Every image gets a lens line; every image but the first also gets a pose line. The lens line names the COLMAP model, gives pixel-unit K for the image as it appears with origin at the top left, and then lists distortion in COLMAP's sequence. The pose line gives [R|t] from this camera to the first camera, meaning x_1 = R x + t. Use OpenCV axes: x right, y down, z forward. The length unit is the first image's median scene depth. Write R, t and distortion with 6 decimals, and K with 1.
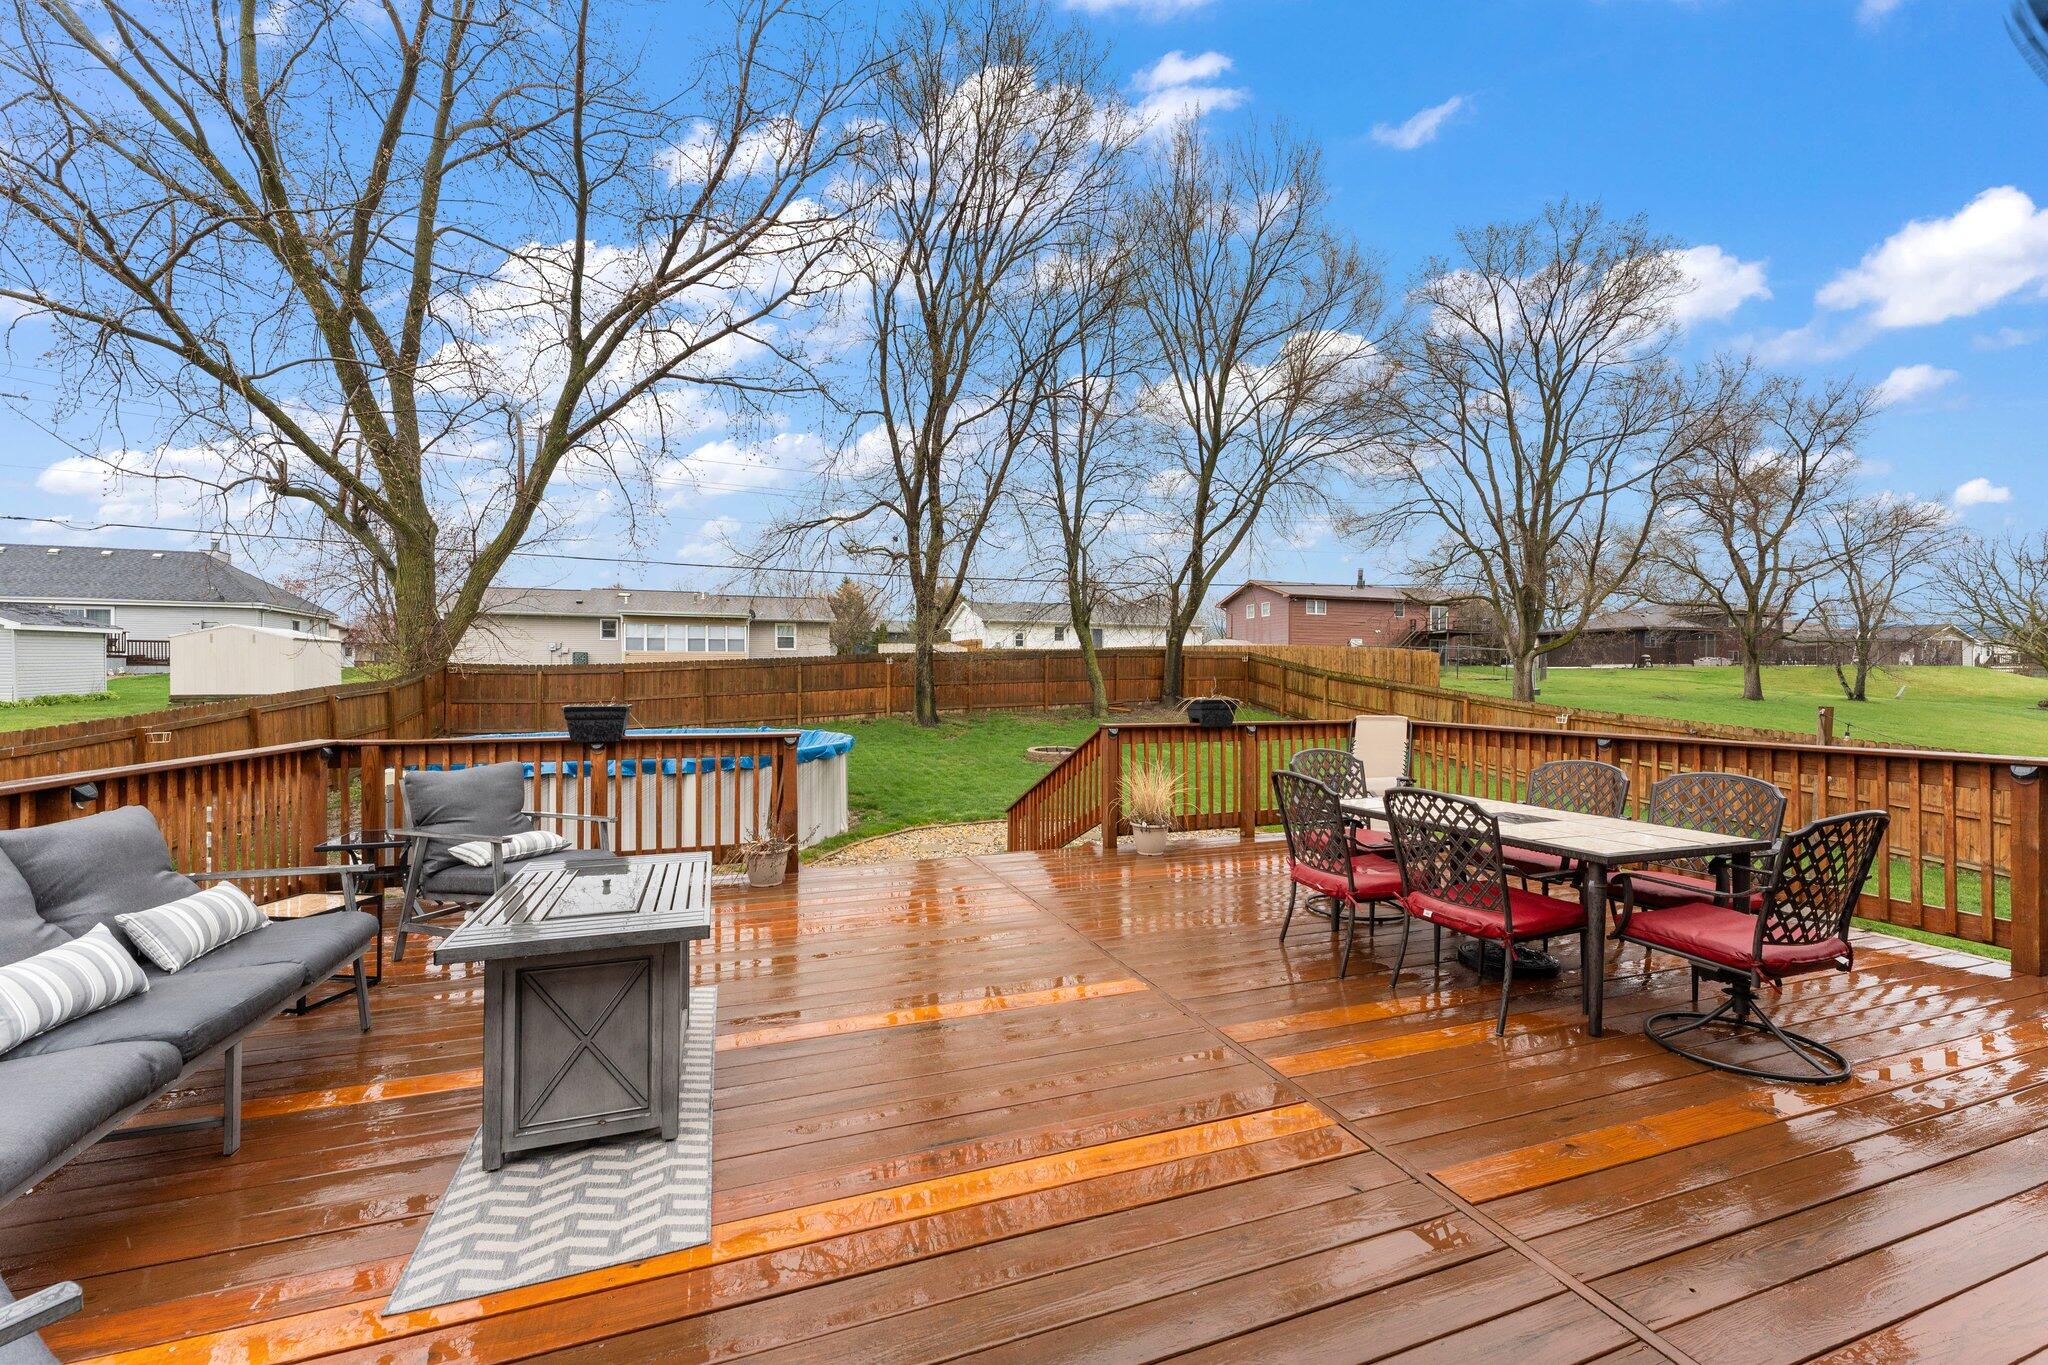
lens RADIAL K [[816.6, 0, 1024.0], [0, 816.6, 682.5], [0, 0, 1]] dist [-0.000322, 0.000163]
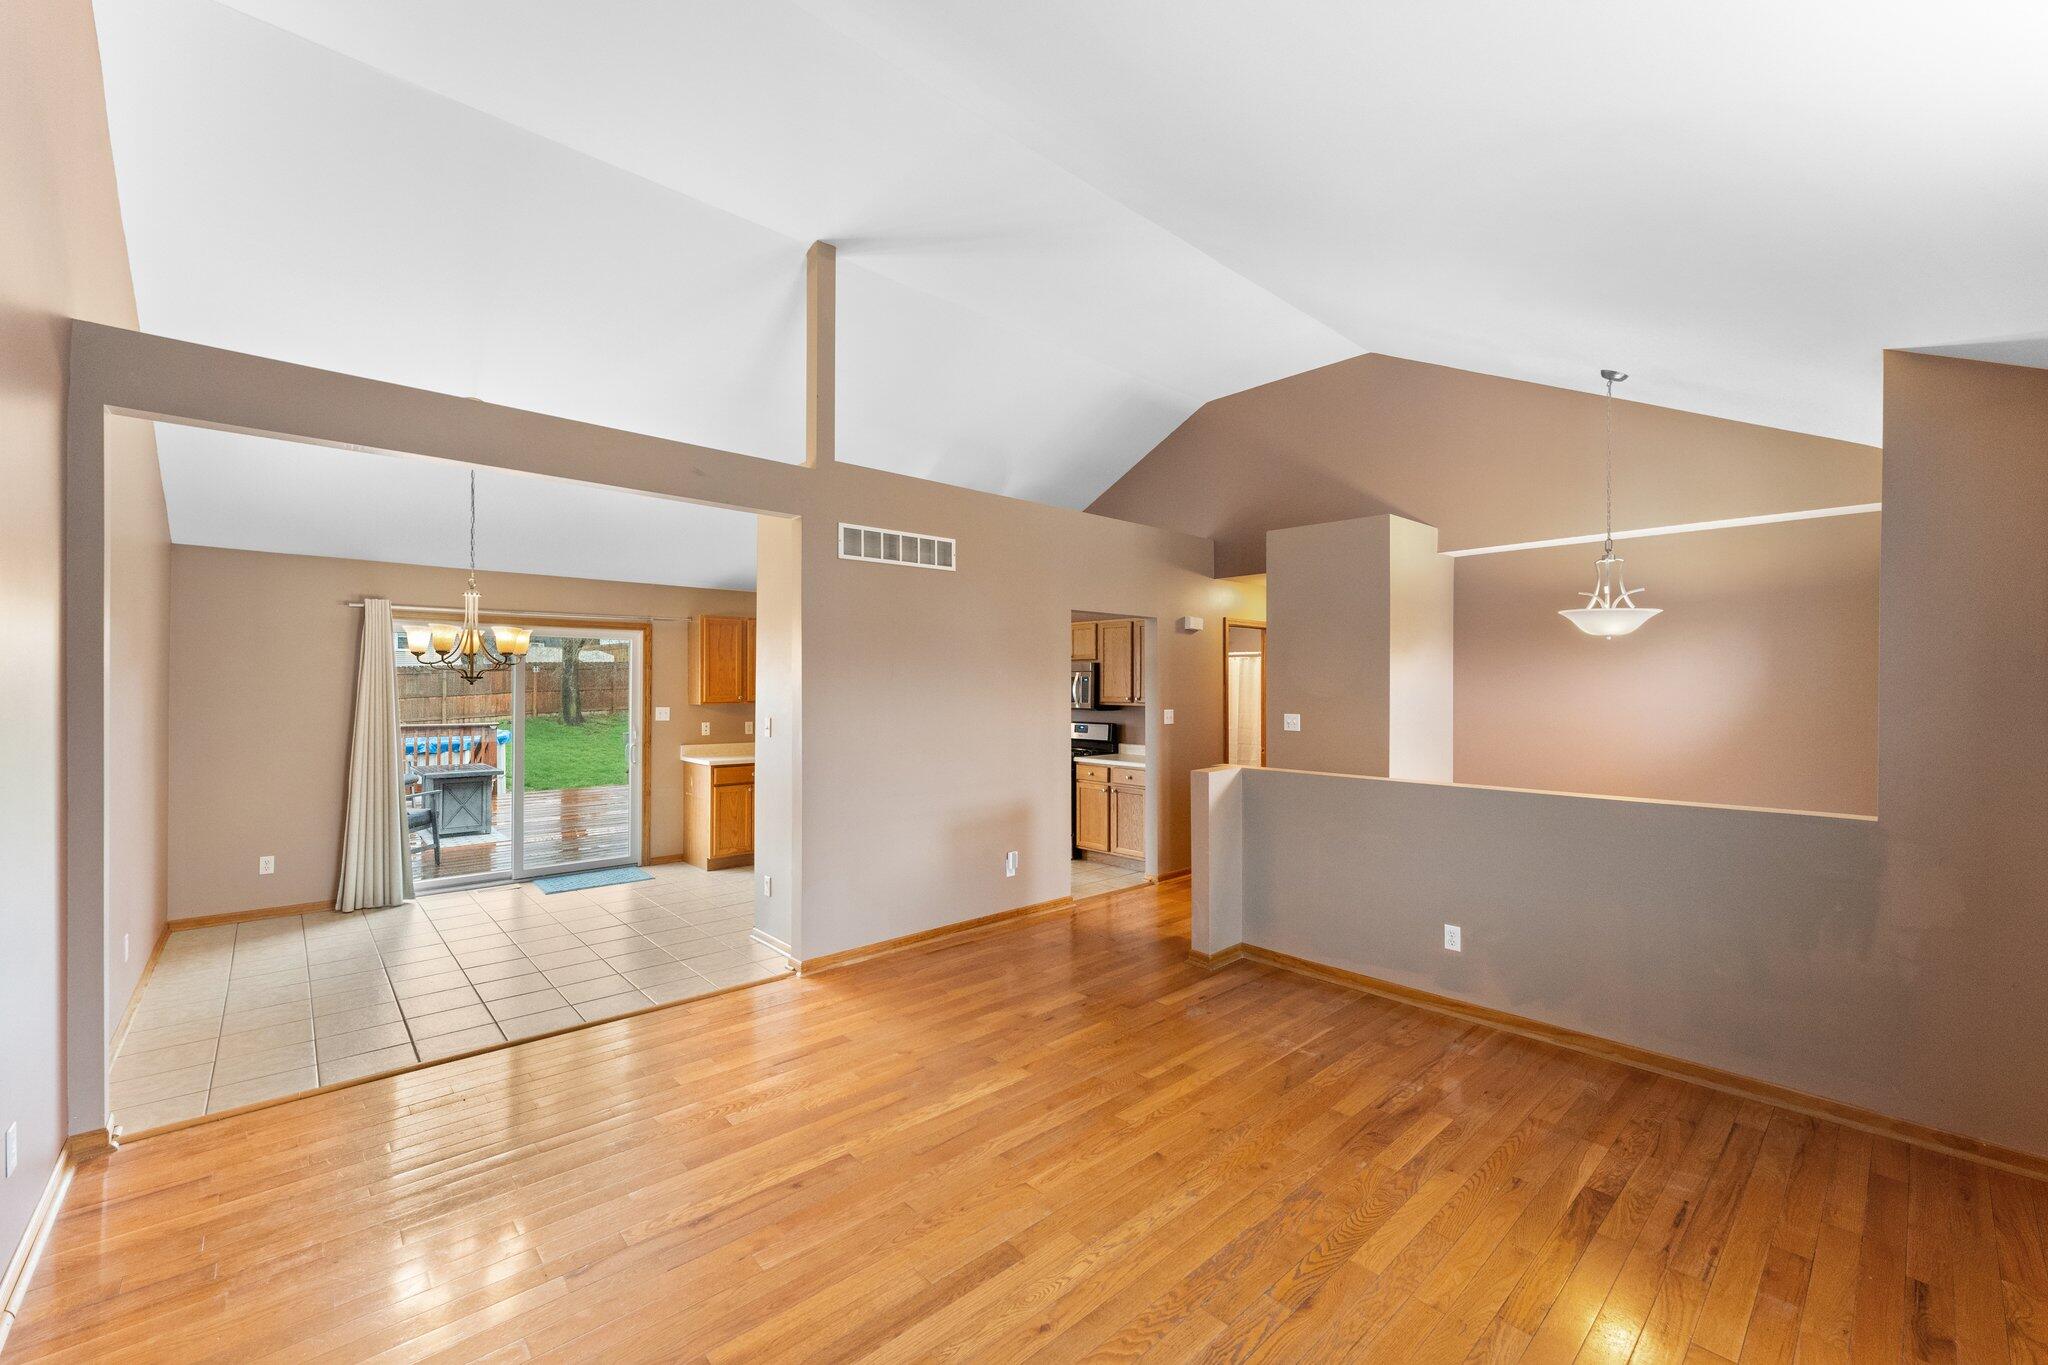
lens RADIAL K [[812.4, 0, 1011.1], [0, 812.4, 681.4], [0, 0, 1]] dist [-0.000192, 0.000040]
pose [[0.930255, 0.004110, 0.366891, 0.046706], [-0.003763, 0.999992, -0.001663, -0.012297], [-0.366895, 0.000166, 0.930262, -0.385077]]
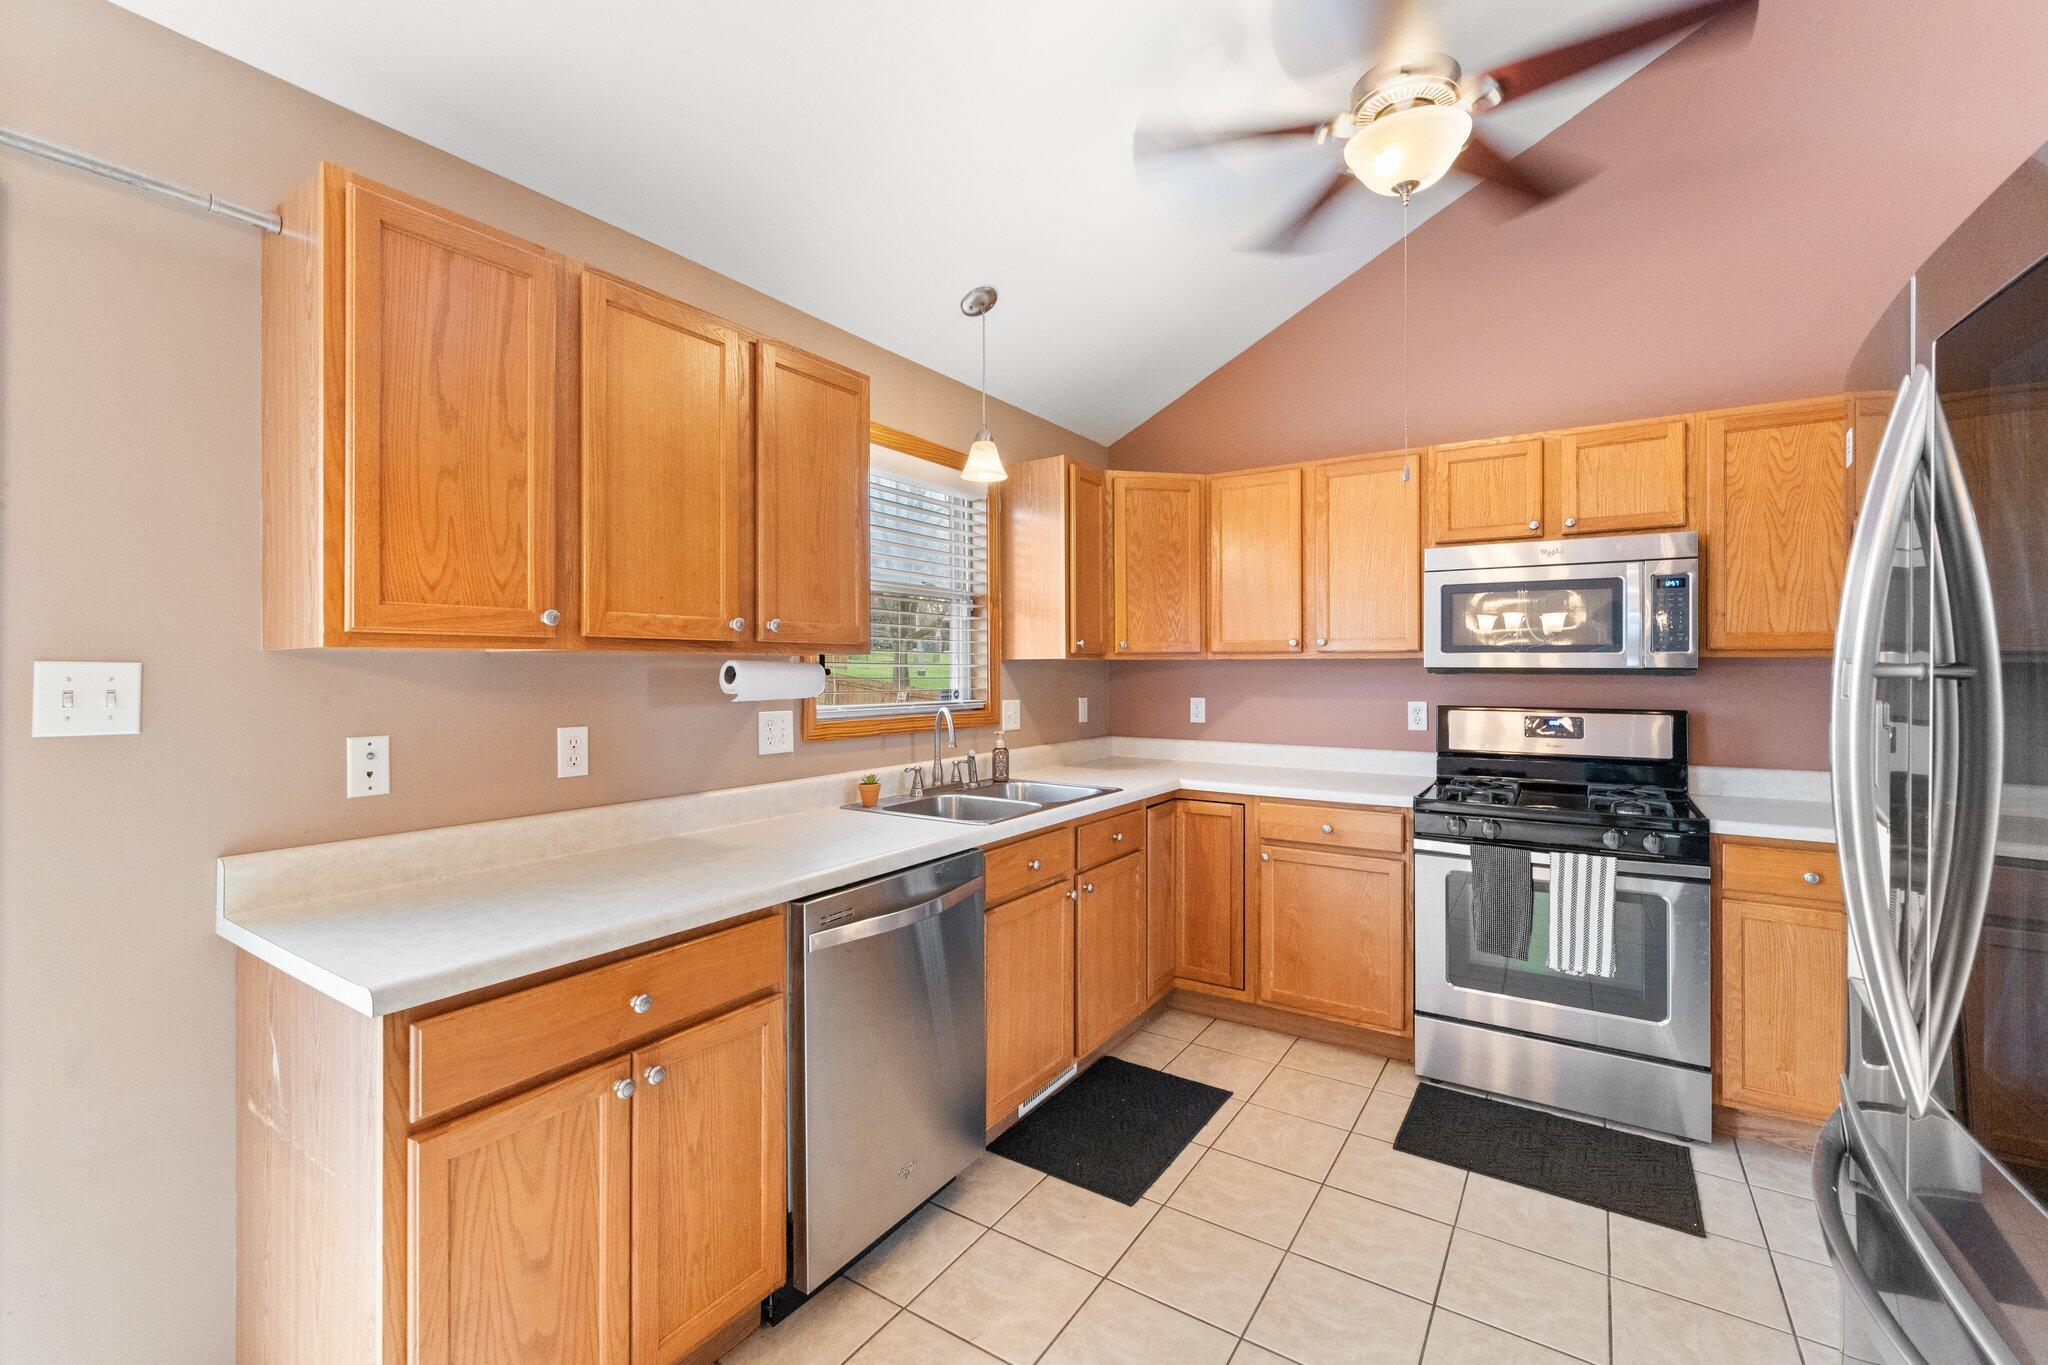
lens RADIAL K [[859.4, 0, 1025.4], [0, 859.4, 668.9], [0, 0, 1]] dist [0.000076, -0.000054]
pose [[0.805209, -0.001161, 0.592990, 0.055251], [-0.002286, 0.999985, 0.005062, -0.000729], [-0.592987, -0.005431, 0.805194, -0.090939]]
